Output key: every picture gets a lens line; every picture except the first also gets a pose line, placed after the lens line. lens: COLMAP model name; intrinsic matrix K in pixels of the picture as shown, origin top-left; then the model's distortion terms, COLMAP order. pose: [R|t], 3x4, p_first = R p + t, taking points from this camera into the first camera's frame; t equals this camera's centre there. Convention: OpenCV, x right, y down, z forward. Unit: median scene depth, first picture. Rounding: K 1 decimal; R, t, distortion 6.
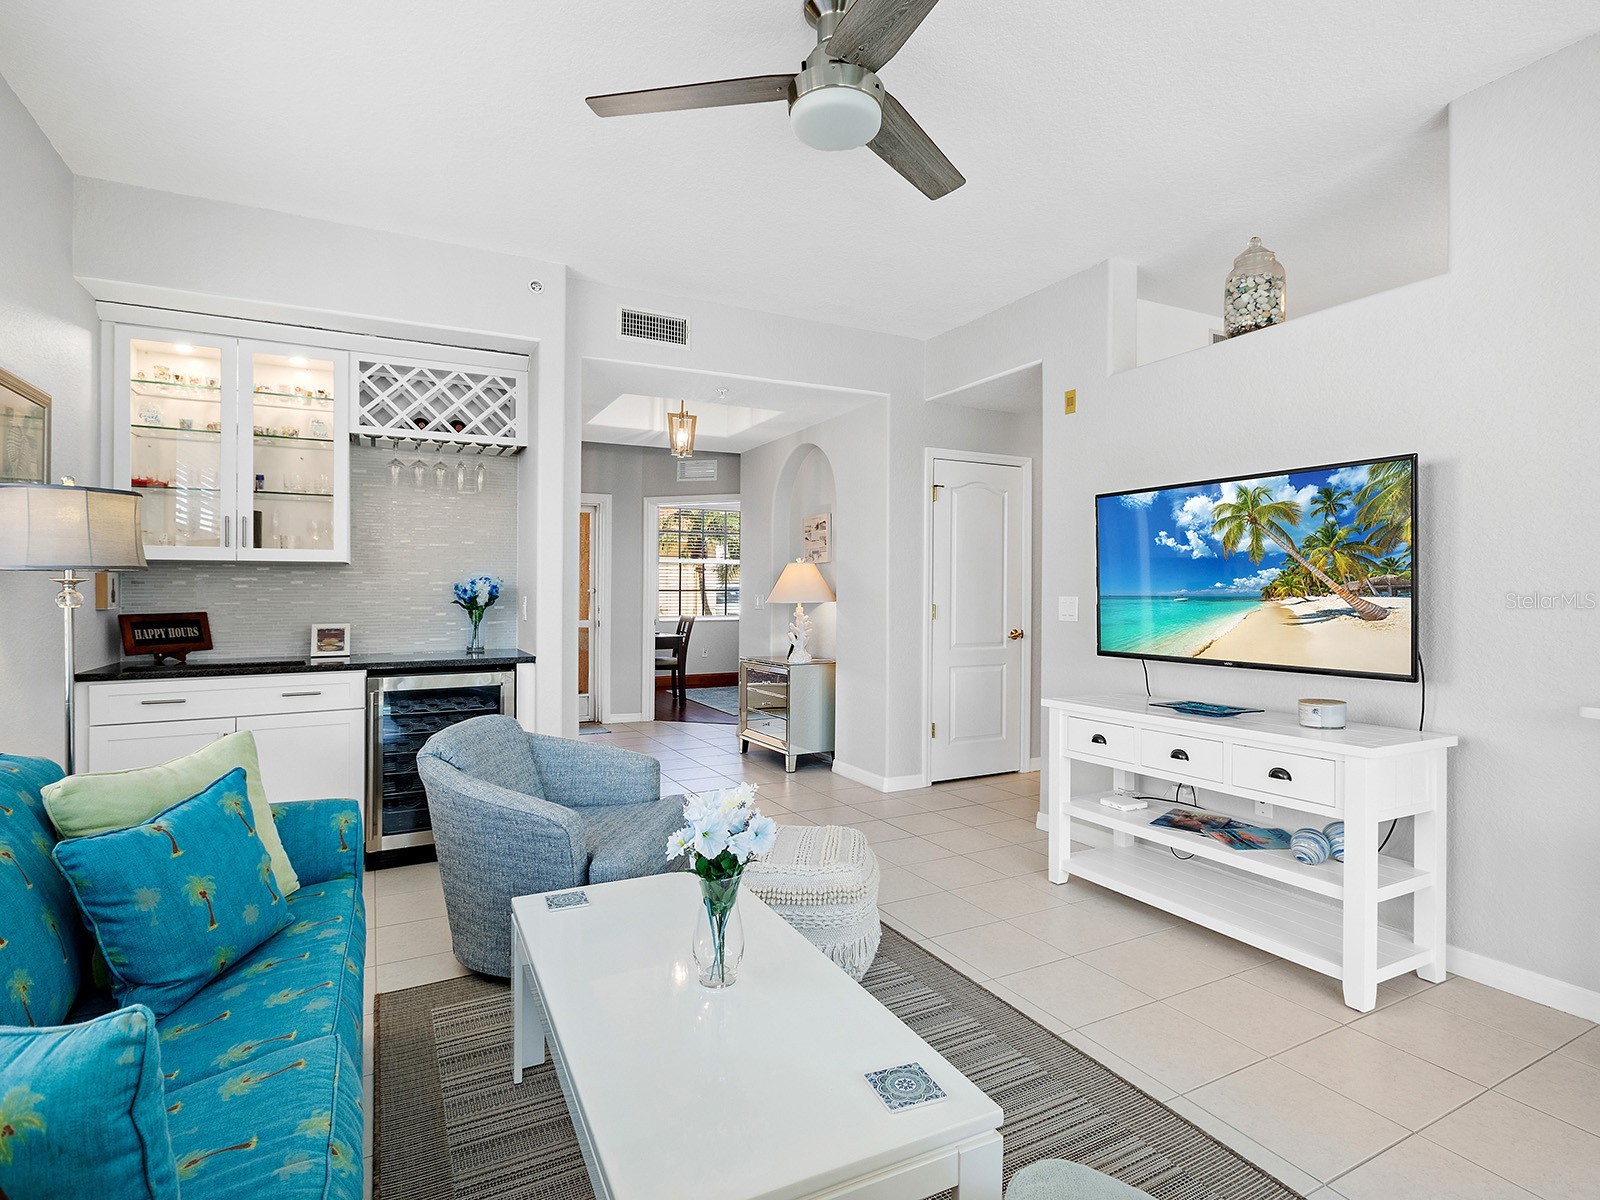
lens RADIAL K [[834.9, 0, 728.0], [0, 834.9, 597.4], [0, 0, 1]] dist [0.000456, 0.000102]
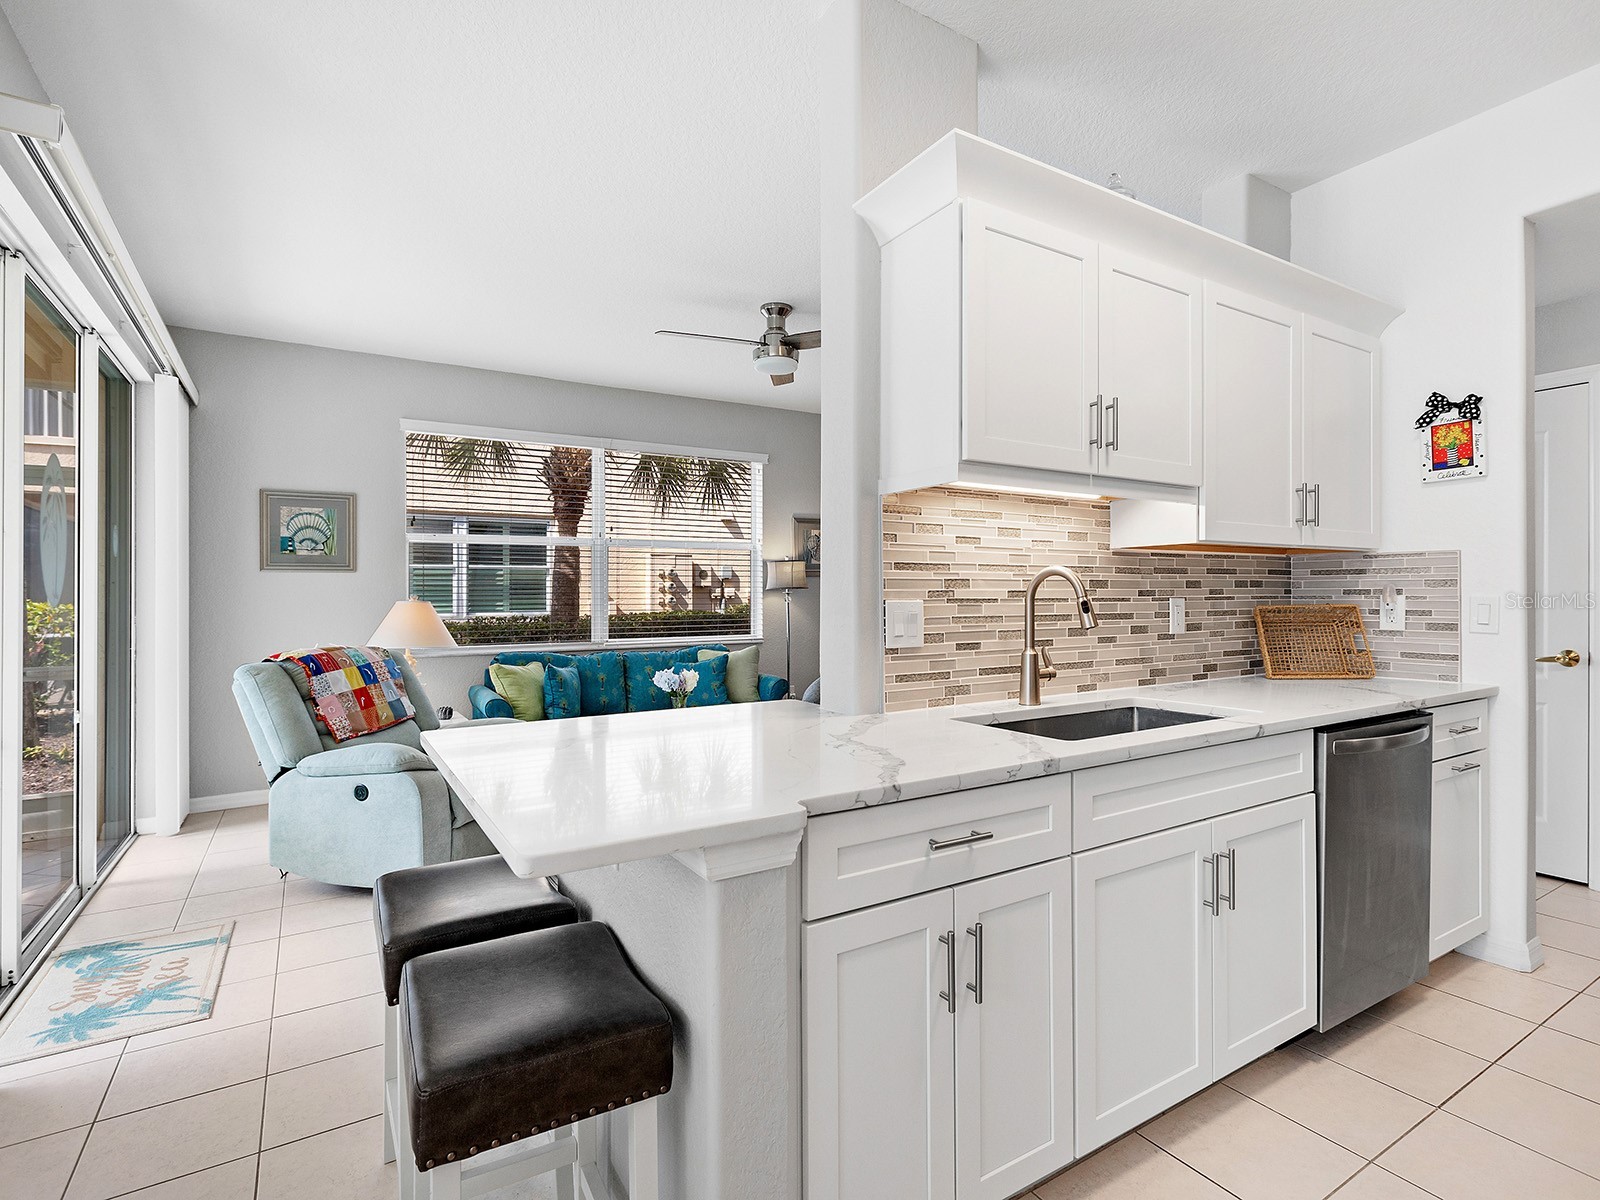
lens RADIAL K [[800.1, 0, 808.0], [0, 800.1, 586.6], [0, 0, 1]] dist [0.000402, -0.000855]
pose [[0.082069, -0.011954, -0.996555, 1.197797], [0.005395, 0.999919, -0.011550, -0.006031], [0.996612, -0.004429, 0.082127, 0.517765]]
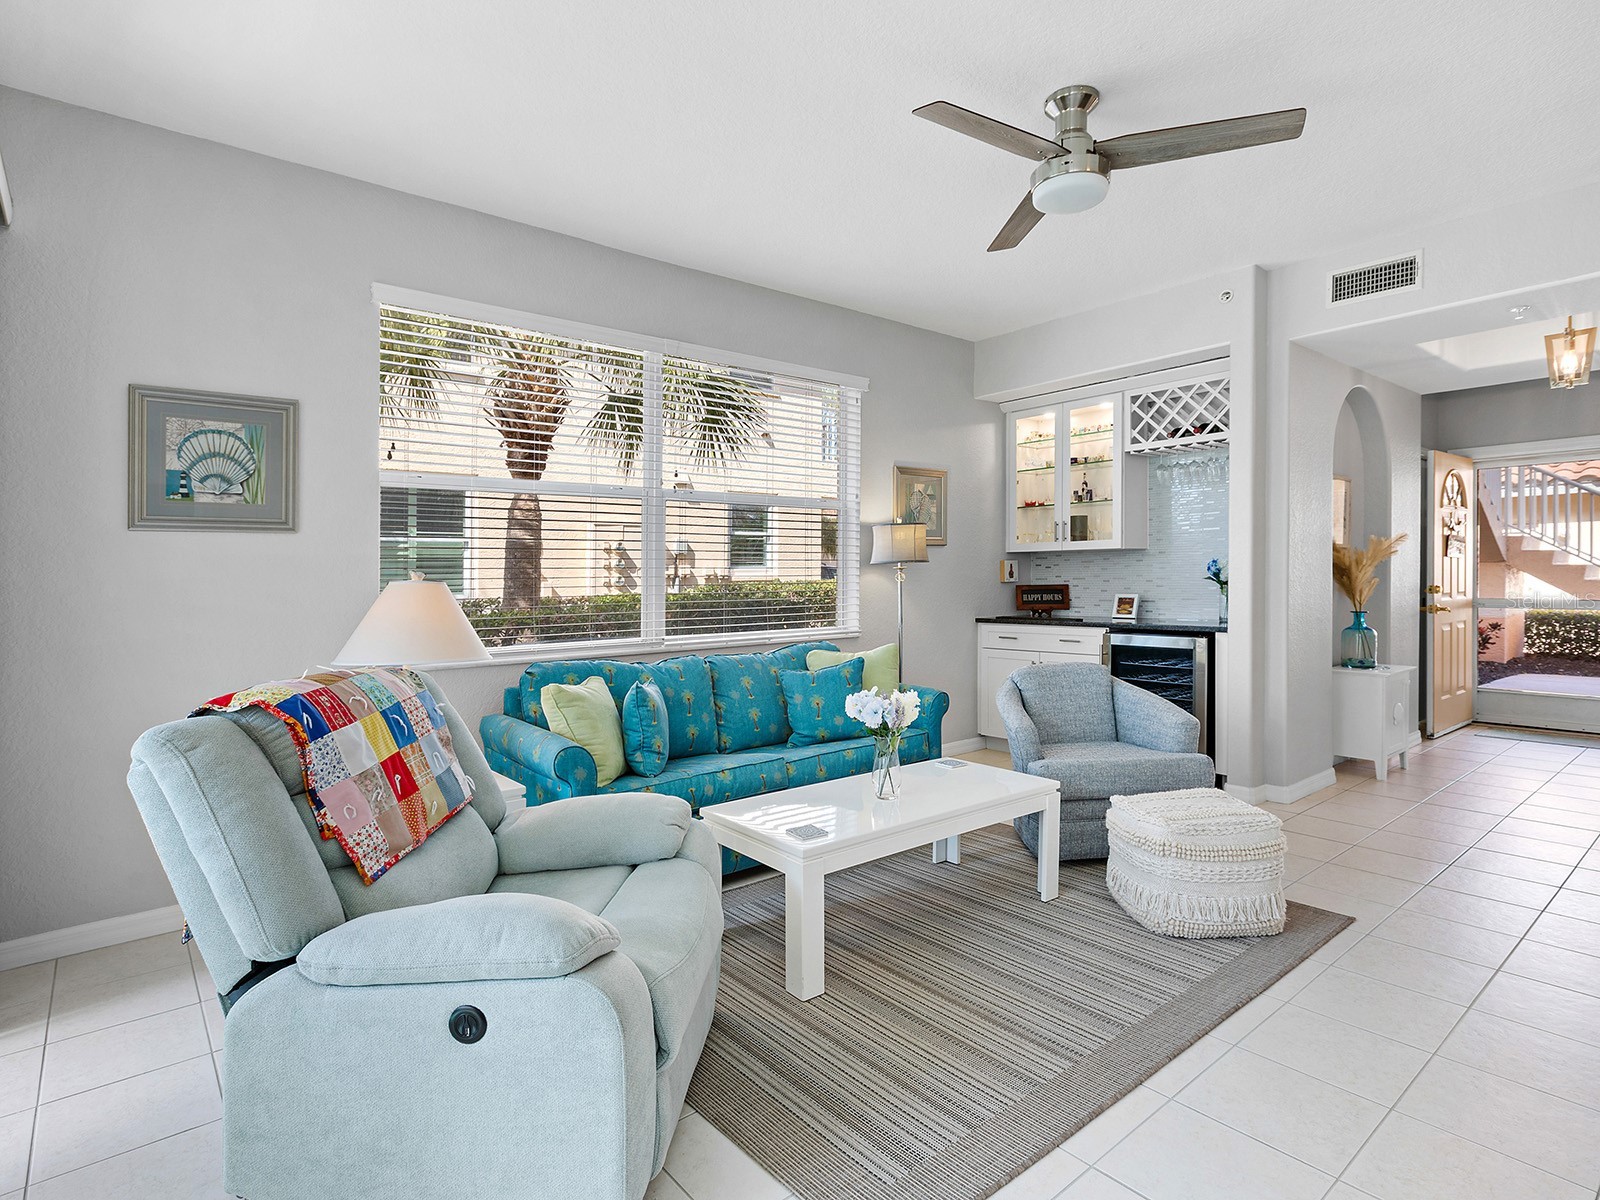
lens RADIAL K [[841.6, 0, 799.9], [0, 841.6, 563.2], [0, 0, 1]] dist [0.001544, 0.000309]
pose [[0.209009, -0.014919, -0.977800, 0.752013], [0.008417, 0.999874, -0.013456, -0.004282], [0.977878, -0.005418, 0.209108, 0.204226]]
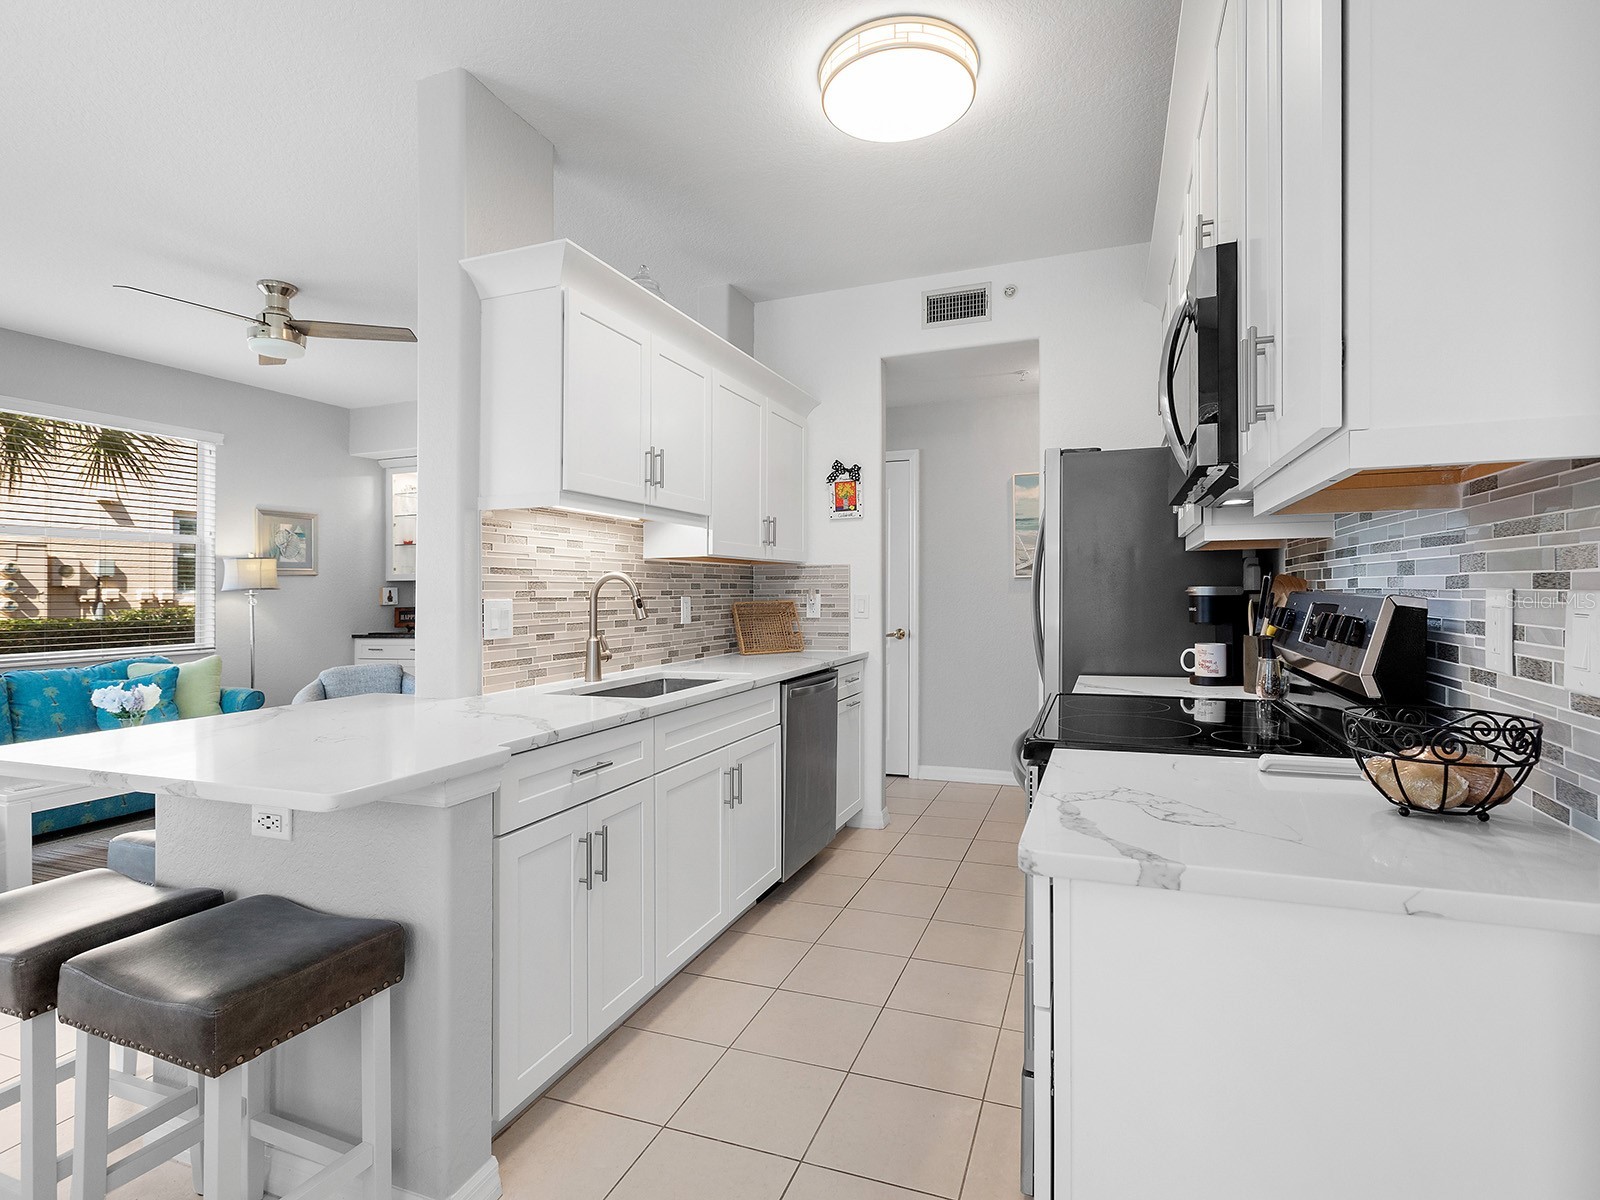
lens RADIAL K [[800.1, 0, 808.0], [0, 800.1, 586.6], [0, 0, 1]] dist [0.000402, -0.000855]
pose [[0.670310, -0.012190, -0.741981, 1.302549], [0.009469, 0.999924, -0.007874, -0.005414], [0.742021, -0.001747, 0.670375, 0.388211]]
